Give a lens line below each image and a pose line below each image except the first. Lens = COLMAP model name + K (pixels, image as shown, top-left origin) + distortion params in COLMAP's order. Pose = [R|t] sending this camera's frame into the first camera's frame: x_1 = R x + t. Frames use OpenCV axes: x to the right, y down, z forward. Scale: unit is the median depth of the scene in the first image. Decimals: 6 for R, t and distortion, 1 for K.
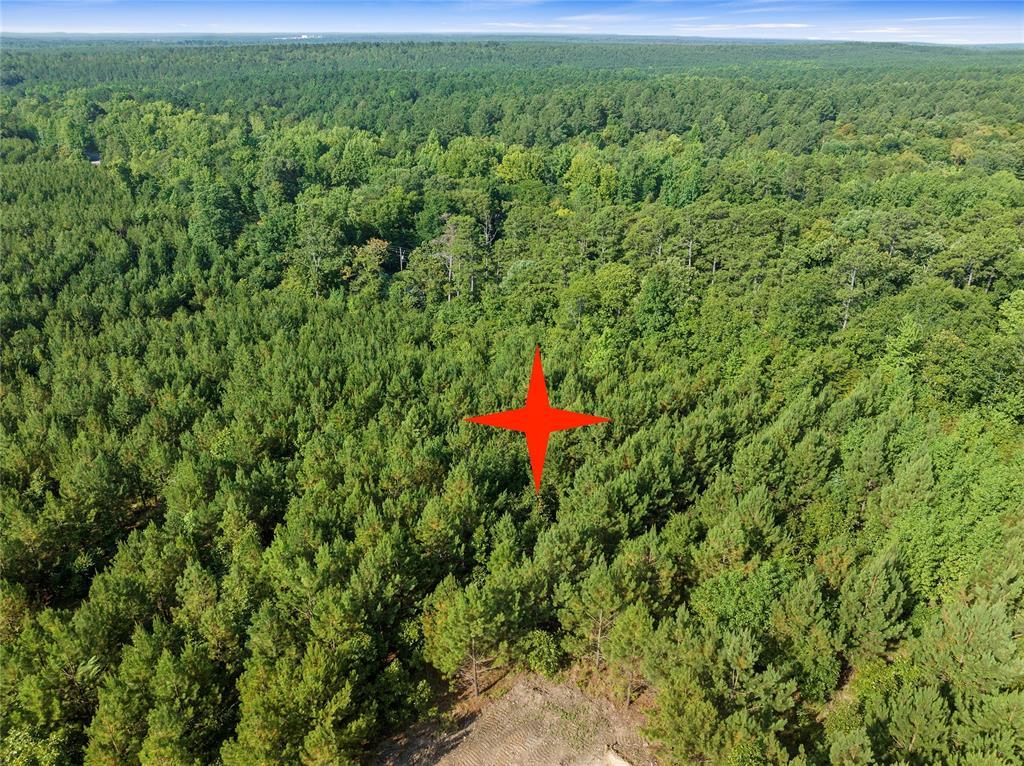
lens RADIAL K [[721.1, 0, 515.5], [0, 721.1, 383.7], [0, 0, 1]] dist [-0.049043, 0.026193]
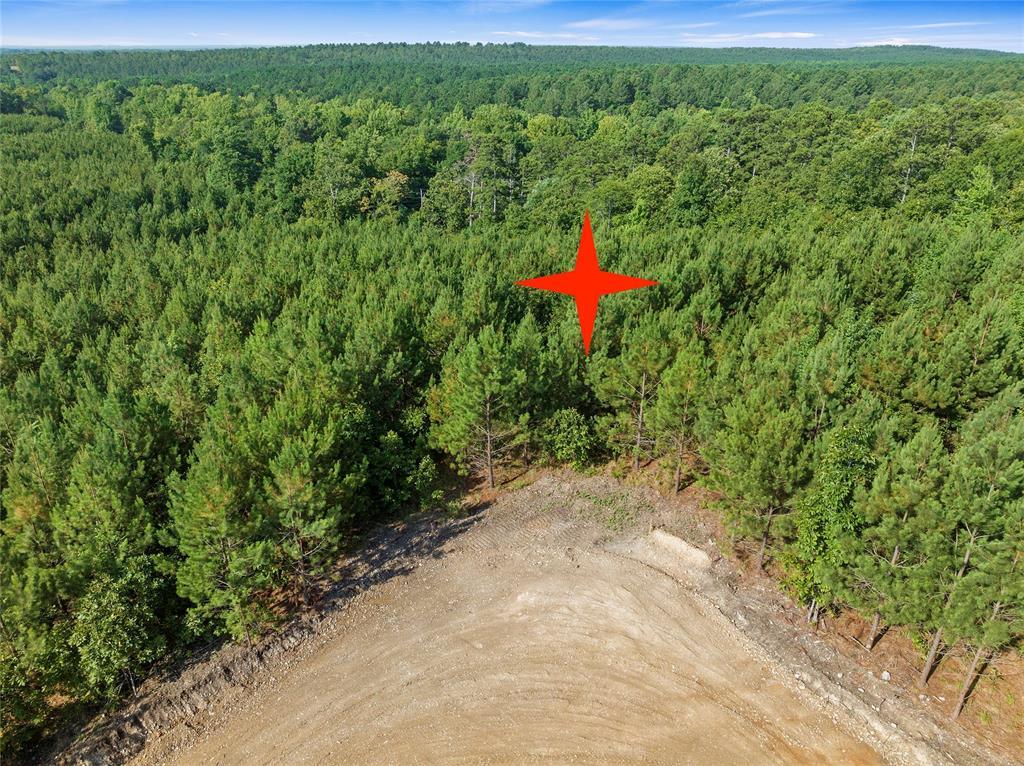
lens RADIAL K [[721.1, 0, 515.5], [0, 721.1, 383.7], [0, 0, 1]] dist [-0.049043, 0.026193]
pose [[0.999449, 0.010808, -0.031393, -0.000504], [-0.011386, 0.999768, -0.018291, 0.100377], [0.031188, 0.018638, 0.999340, 0.050602]]
